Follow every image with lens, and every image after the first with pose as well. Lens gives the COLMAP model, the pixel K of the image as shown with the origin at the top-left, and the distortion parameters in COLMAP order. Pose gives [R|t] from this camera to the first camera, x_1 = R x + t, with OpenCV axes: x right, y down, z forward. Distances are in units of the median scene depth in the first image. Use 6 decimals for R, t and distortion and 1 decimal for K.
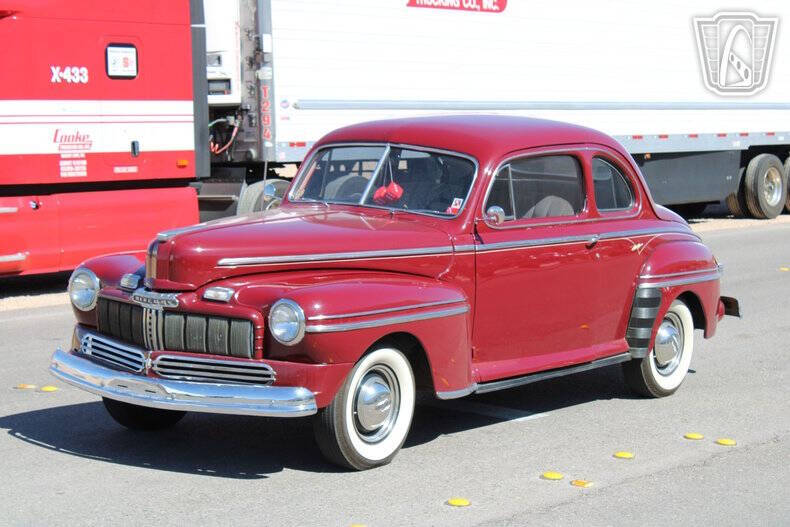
lens RADIAL K [[1900.7, 0, 395.0], [0, 1900.7, 263.5], [0, 0, 1]] dist [0.052712, 0.860360]
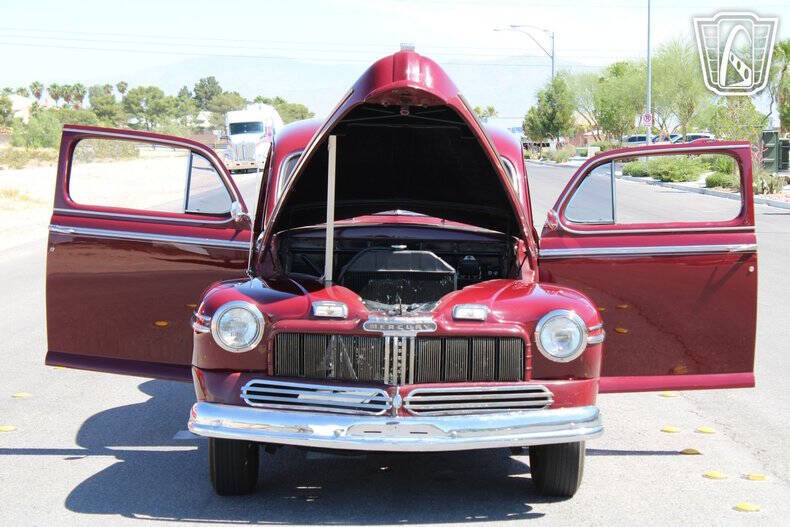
lens RADIAL K [[1900.7, 0, 395.0], [0, 1900.7, 263.5], [0, 0, 1]] dist [0.052712, 0.860360]
pose [[0.789990, -0.061763, 0.610001, -0.597503], [0.076169, 0.997092, 0.002313, -0.009981], [-0.608370, 0.044636, 0.792397, 0.304503]]
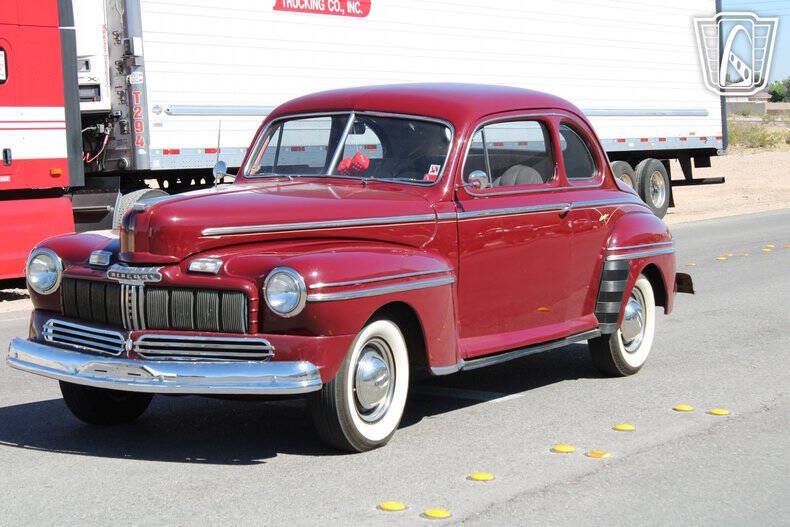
lens RADIAL K [[1900.7, 0, 395.0], [0, 1900.7, 263.5], [0, 0, 1]] dist [0.052712, 0.860360]
pose [[0.993352, -0.033510, 0.110134, -0.094711], [0.035856, 0.999169, -0.019388, 0.033253], [-0.109393, 0.023208, 0.993728, 0.068660]]
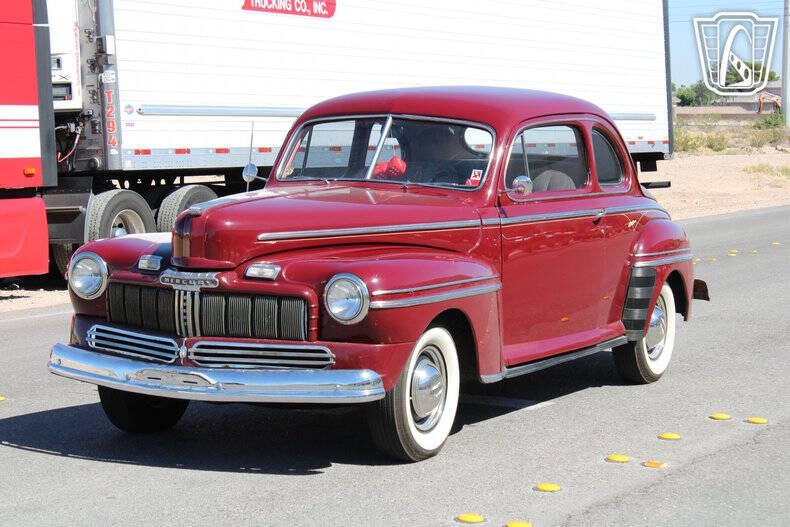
lens RADIAL K [[1900.7, 0, 395.0], [0, 1900.7, 263.5], [0, 0, 1]] dist [0.052712, 0.860360]
pose [[0.986996, -0.027640, 0.158349, -0.159695], [0.030882, 0.999360, -0.018049, 0.028092], [-0.157749, 0.022704, 0.987218, 0.091841]]
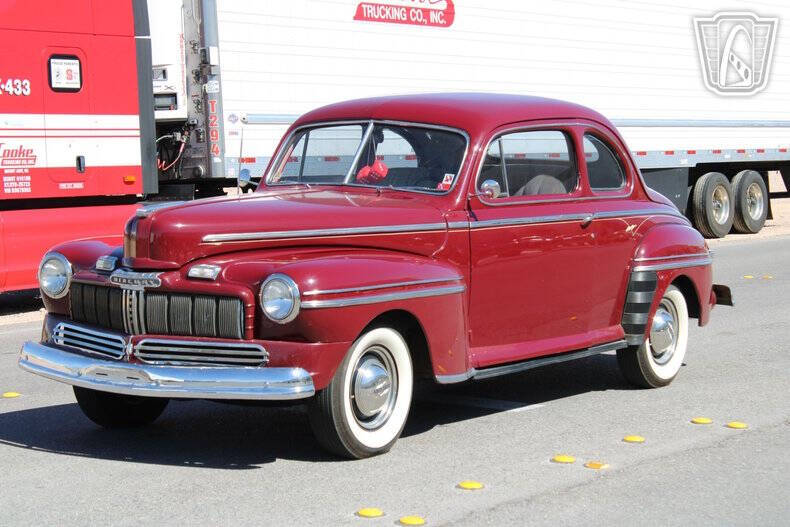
lens RADIAL K [[1900.7, 0, 395.0], [0, 1900.7, 263.5], [0, 0, 1]] dist [0.052712, 0.860360]
pose [[0.998879, -0.022671, 0.041548, -0.035018], [0.023794, 0.999359, -0.026744, 0.036038], [-0.040915, 0.027703, 0.998779, 0.060493]]
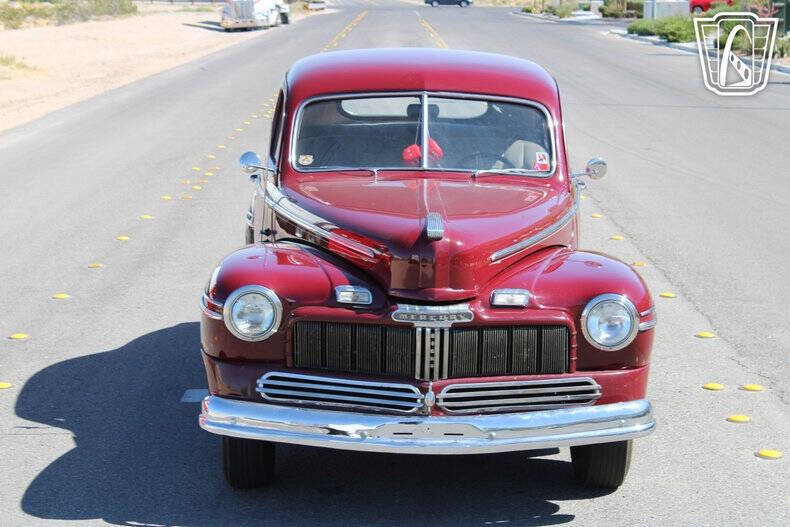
lens RADIAL K [[1900.7, 0, 395.0], [0, 1900.7, 263.5], [0, 0, 1]] dist [0.052712, 0.860360]
pose [[0.789905, -0.110260, 0.603235, -0.554898], [0.078442, 0.993789, 0.078930, -0.058773], [-0.608191, -0.015028, 0.793648, 0.373065]]
